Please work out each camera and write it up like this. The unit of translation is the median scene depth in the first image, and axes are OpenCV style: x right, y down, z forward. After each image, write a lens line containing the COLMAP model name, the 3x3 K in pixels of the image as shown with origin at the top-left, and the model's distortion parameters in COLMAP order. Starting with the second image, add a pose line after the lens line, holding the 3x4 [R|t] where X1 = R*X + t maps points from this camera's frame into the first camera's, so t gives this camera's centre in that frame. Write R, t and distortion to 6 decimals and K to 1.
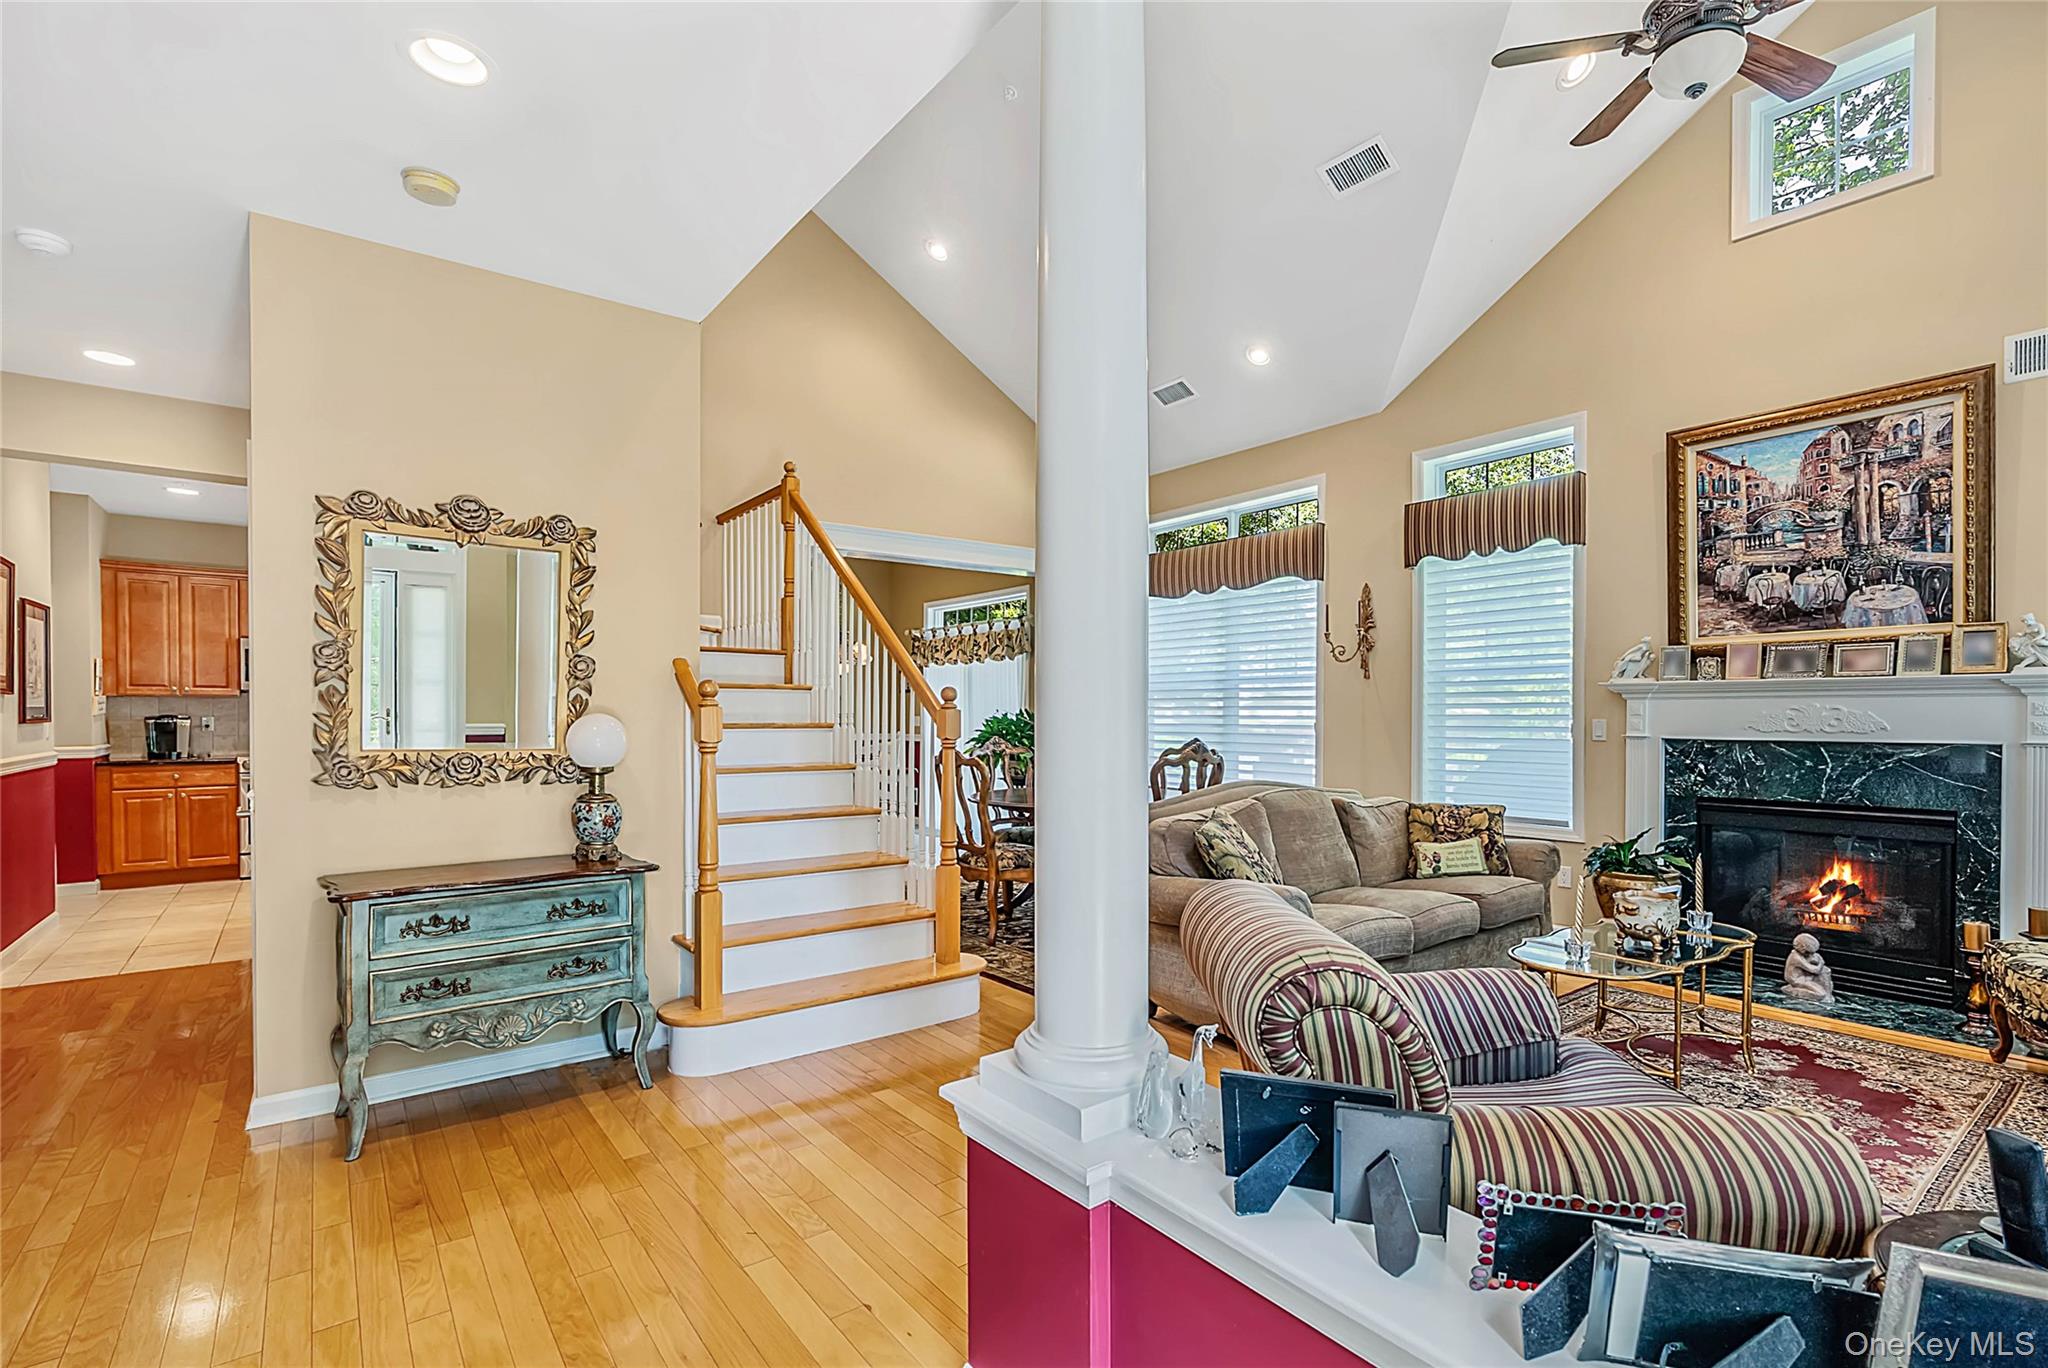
lens RADIAL K [[949.8, 0, 1030.8], [0, 949.8, 706.7], [0, 0, 1]] dist [-0.002435, 0.000365]
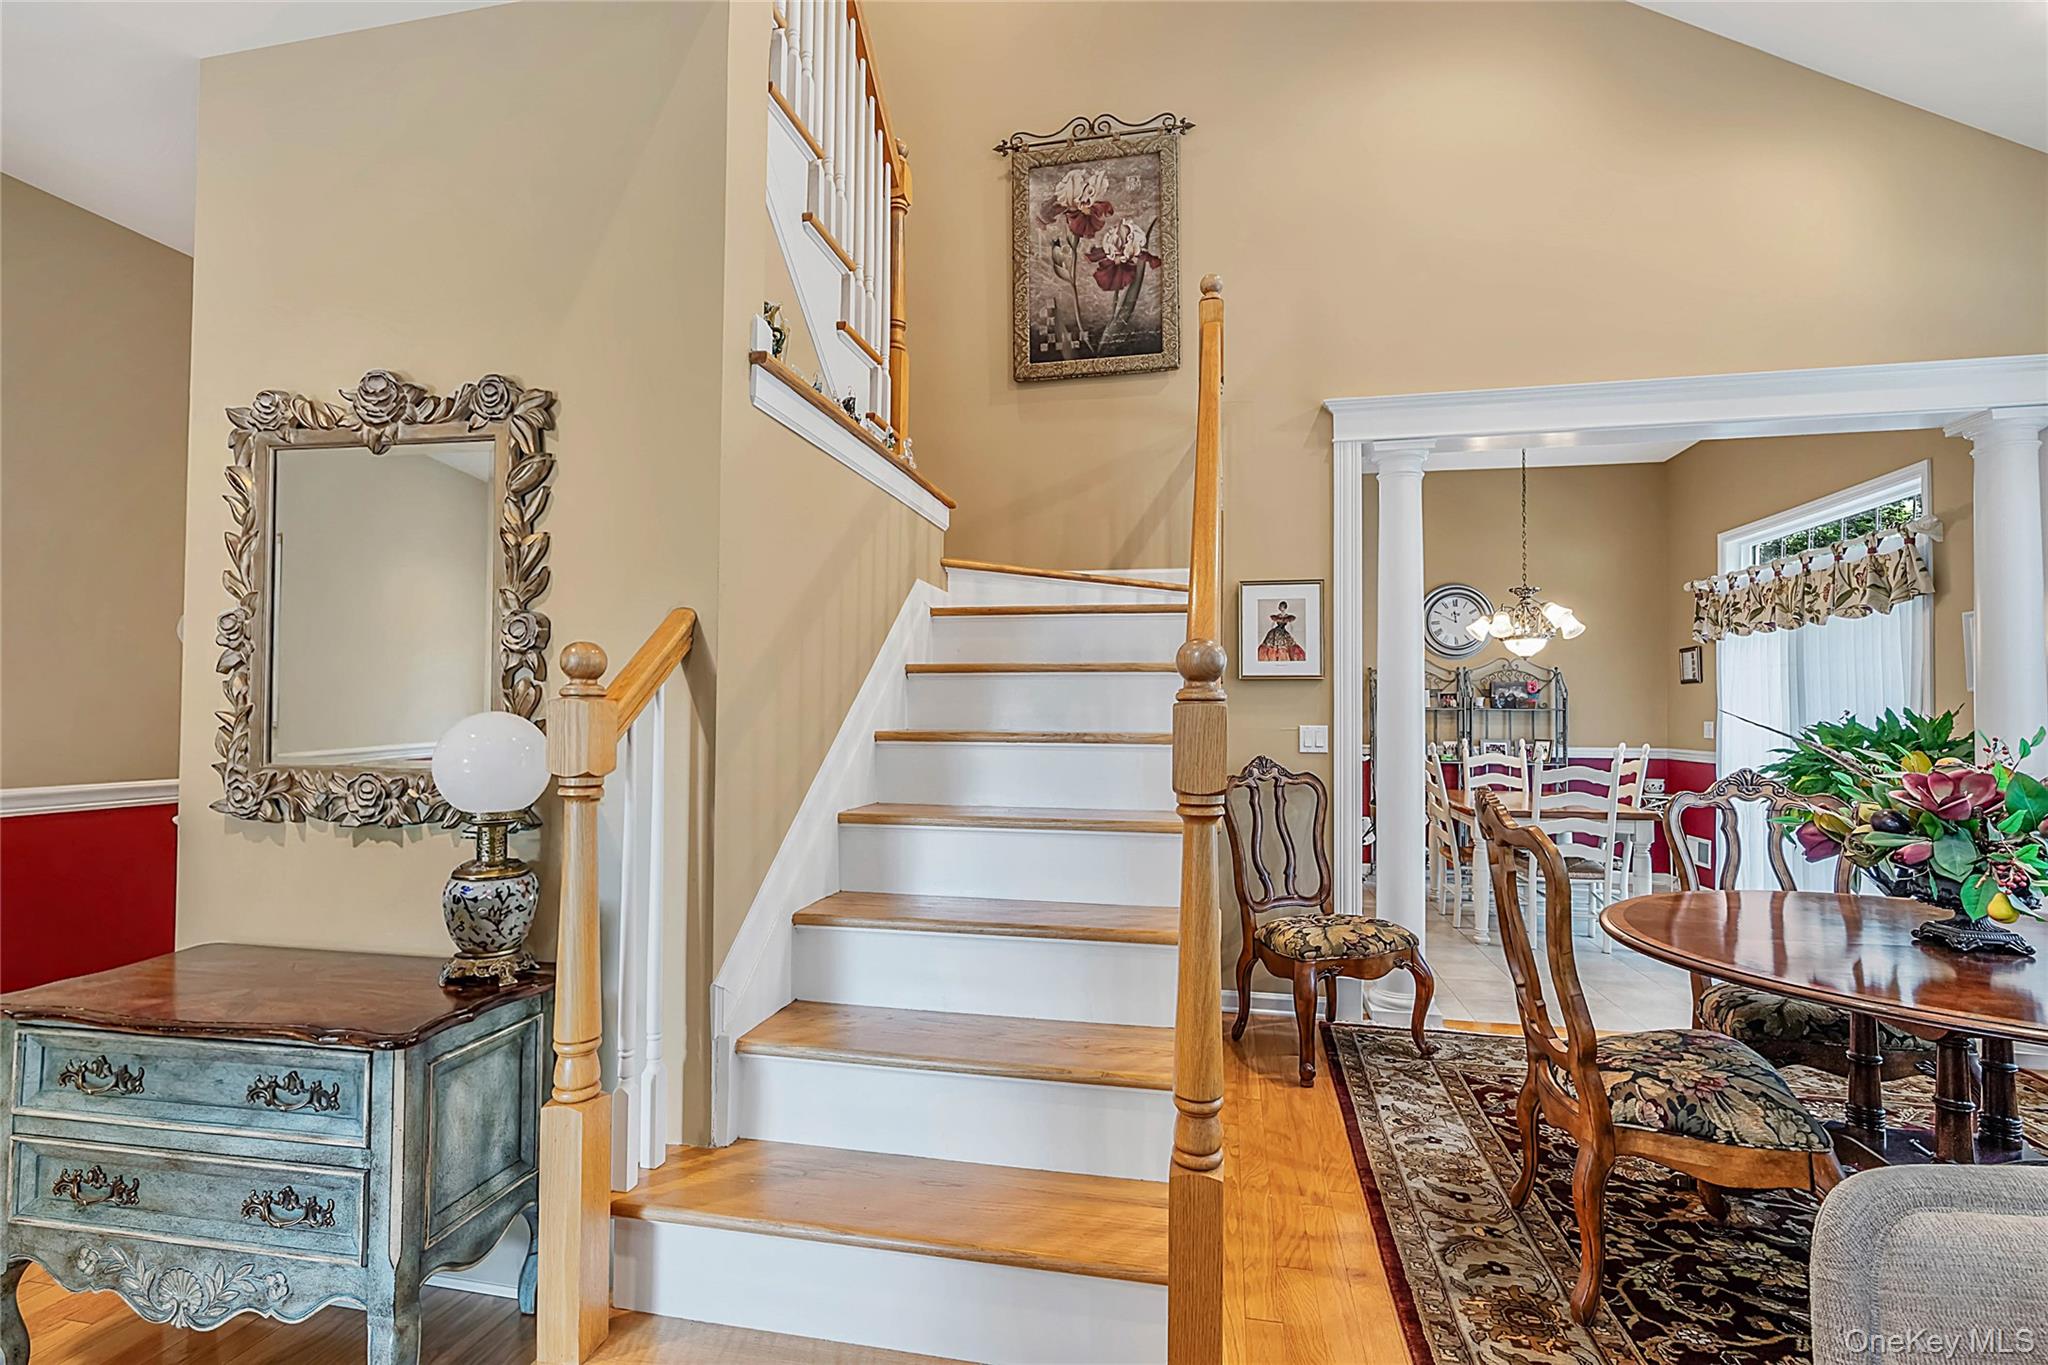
lens RADIAL K [[948.1, 0, 1024.0], [0, 948.1, 682.5], [0, 0, 1]] dist [-0.003179, -0.000027]
pose [[0.657226, -0.021671, -0.753382, 0.058329], [0.000803, 0.999606, -0.028054, 0.001905], [0.753693, 0.017833, 0.656985, 0.321435]]
